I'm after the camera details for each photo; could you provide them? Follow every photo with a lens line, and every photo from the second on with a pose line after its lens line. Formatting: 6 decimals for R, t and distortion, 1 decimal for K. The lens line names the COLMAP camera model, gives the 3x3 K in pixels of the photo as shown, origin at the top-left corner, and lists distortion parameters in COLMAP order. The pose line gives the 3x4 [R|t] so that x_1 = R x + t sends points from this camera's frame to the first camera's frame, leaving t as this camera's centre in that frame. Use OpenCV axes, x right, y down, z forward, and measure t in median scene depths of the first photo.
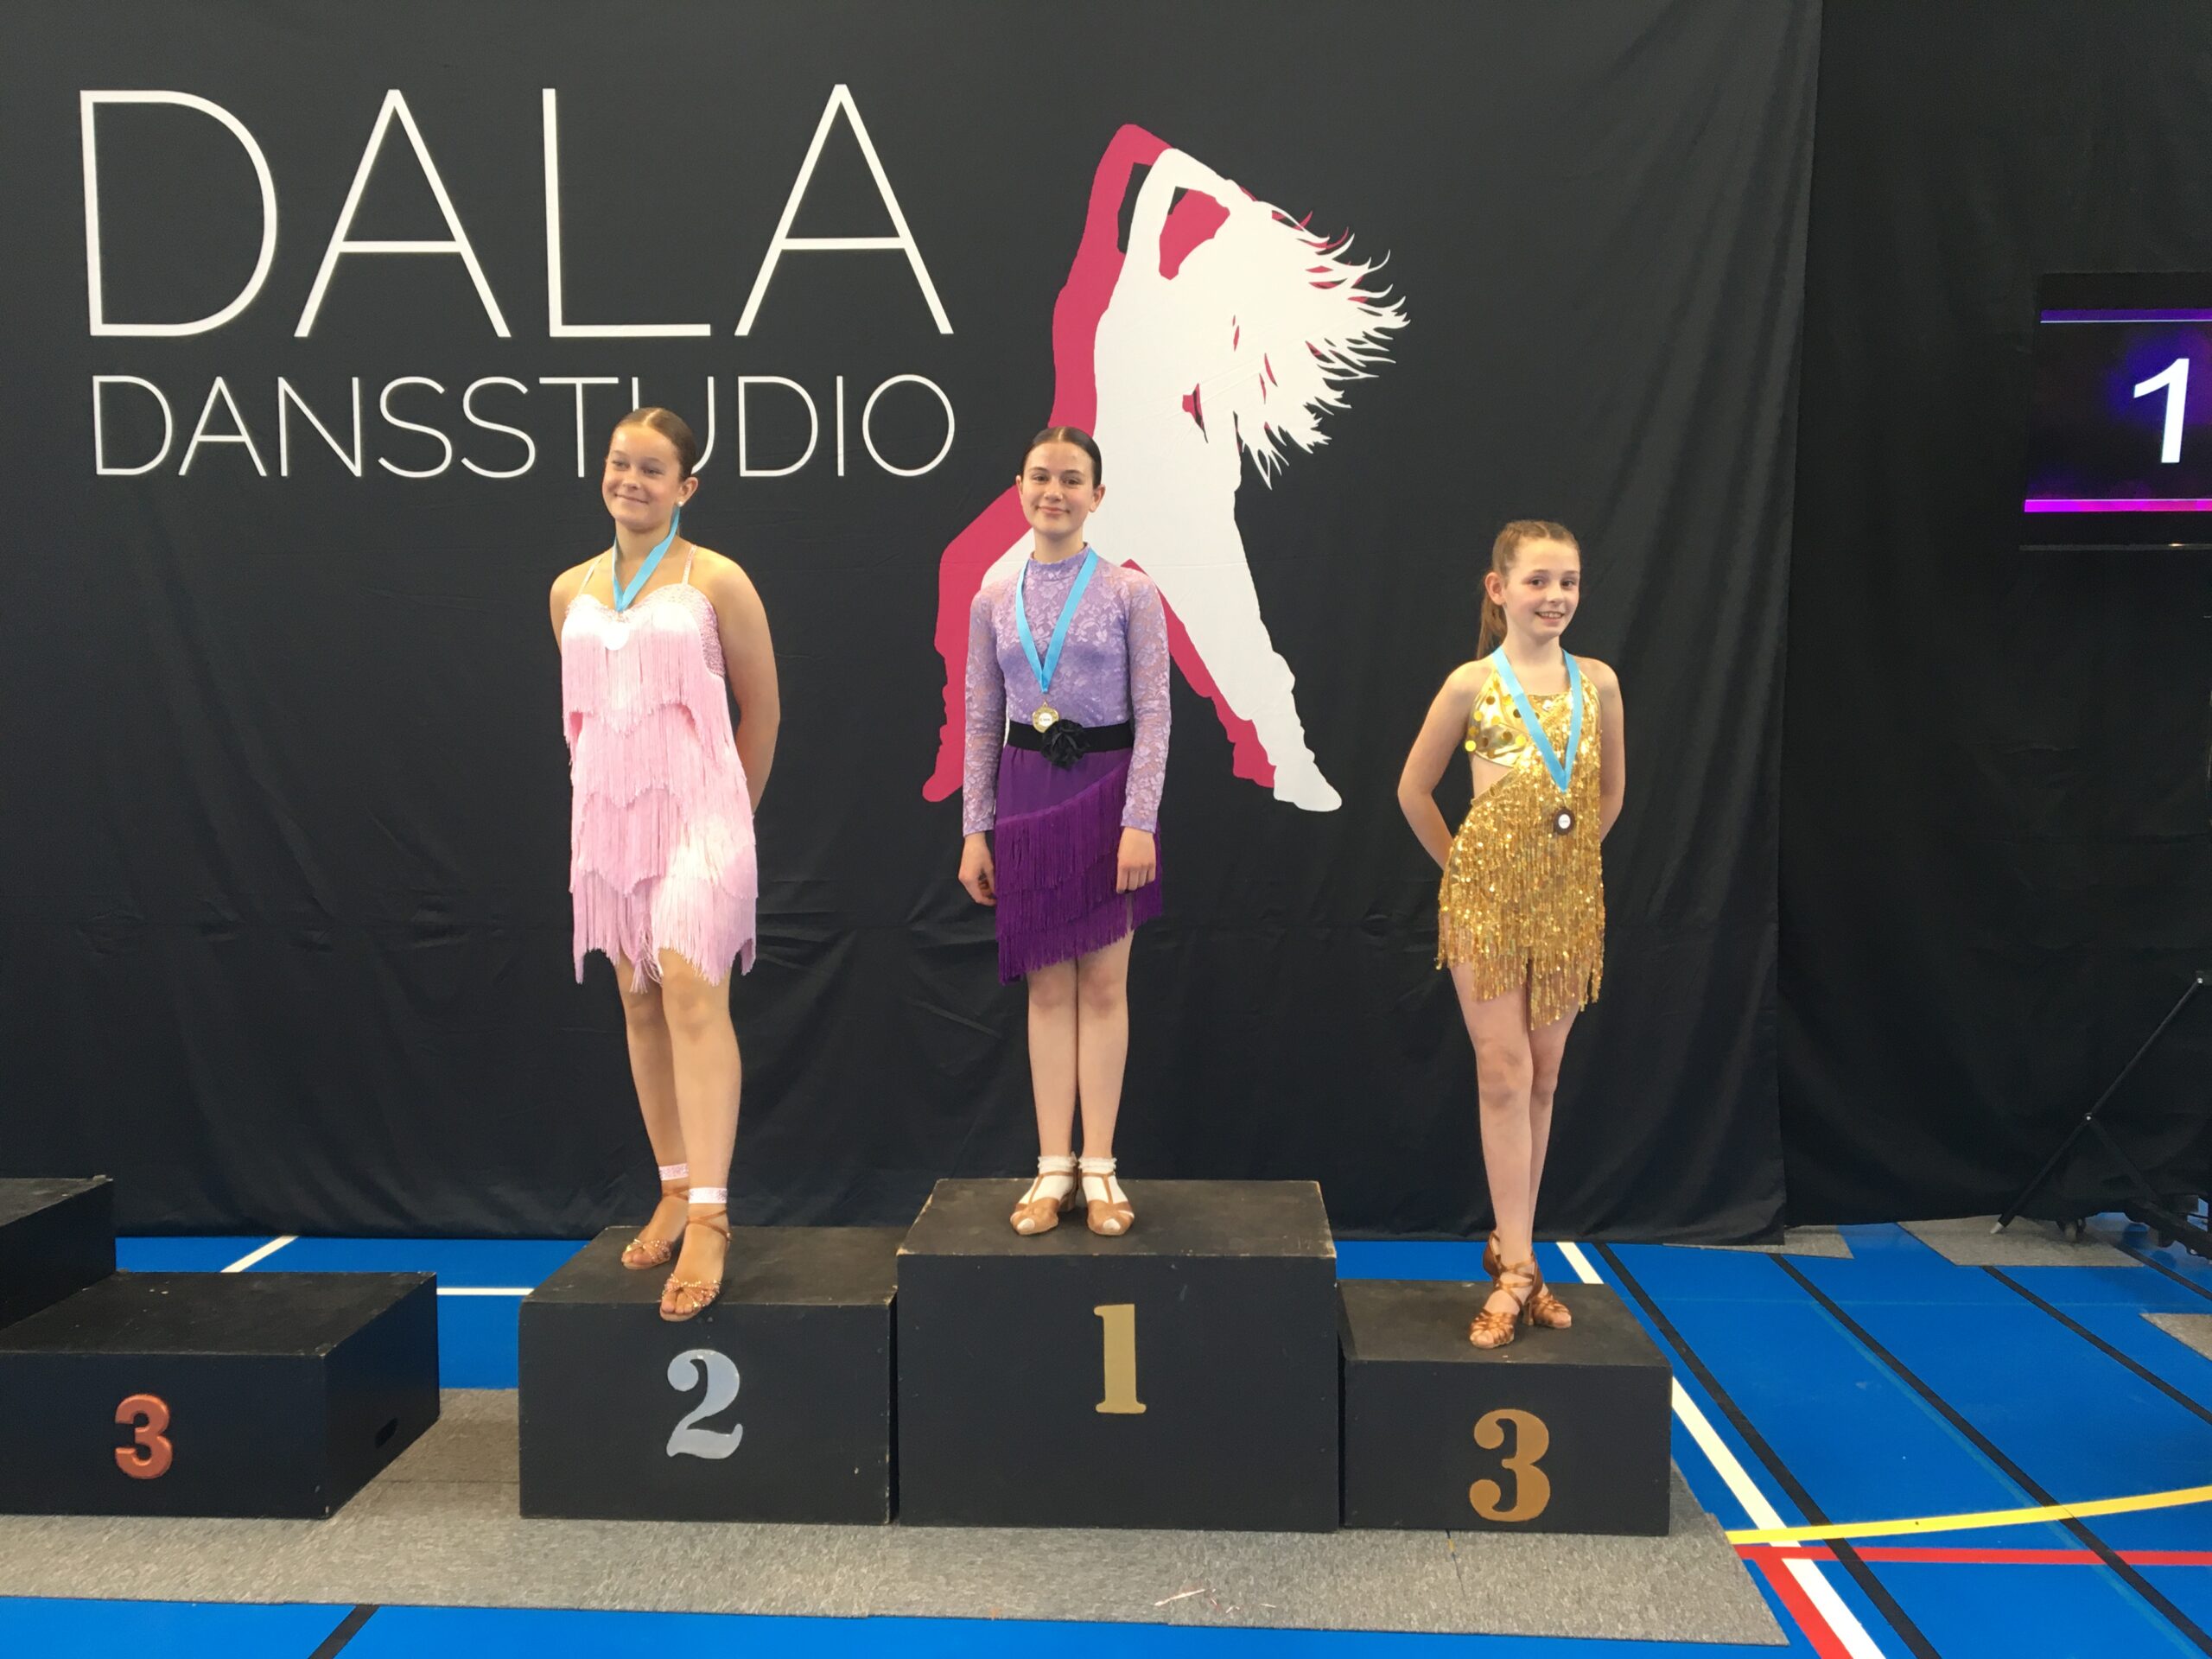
lens RADIAL K [[1811.9, 0, 1106.0], [0, 1811.9, 829.5], [0, 0, 1]] dist [0.097580, -0.125320]
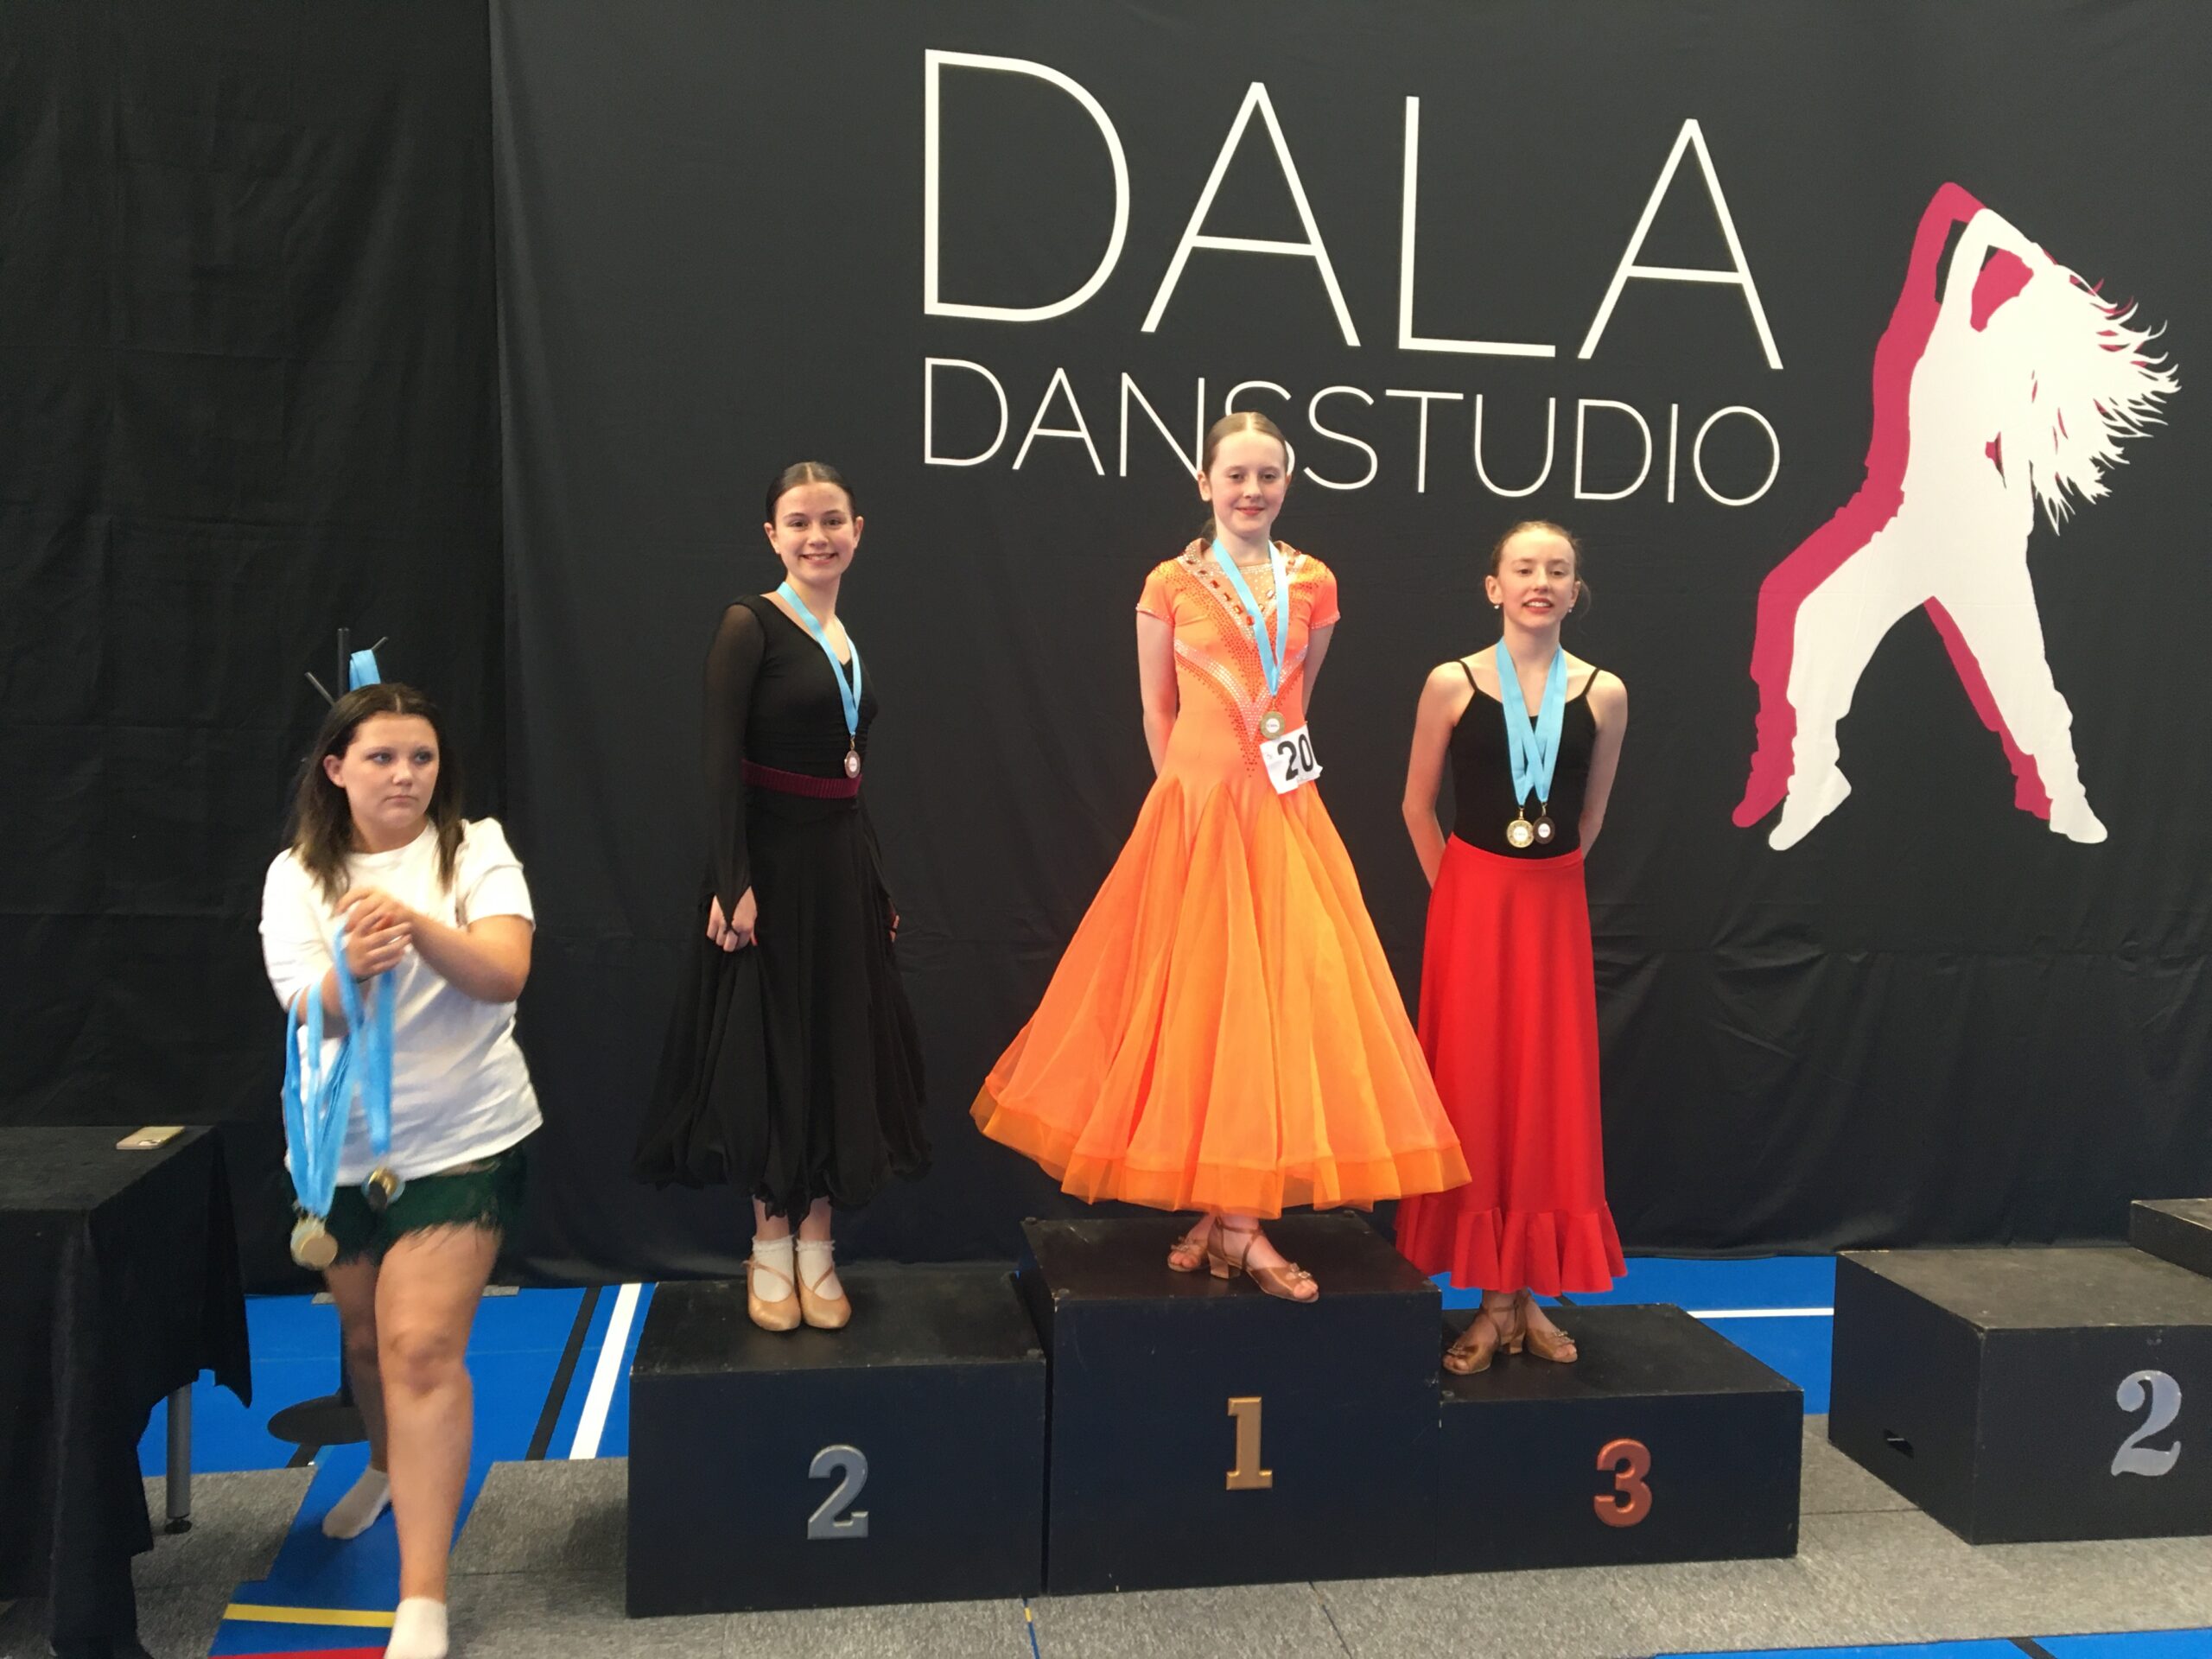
lens RADIAL K [[1811.9, 0, 1106.0], [0, 1811.9, 829.5], [0, 0, 1]] dist [0.097580, -0.125320]
pose [[0.975787, 0.016696, 0.218087, -0.673500], [-0.014686, 0.999833, -0.010832, 0.002126], [-0.218231, 0.007366, 0.975869, 0.081849]]
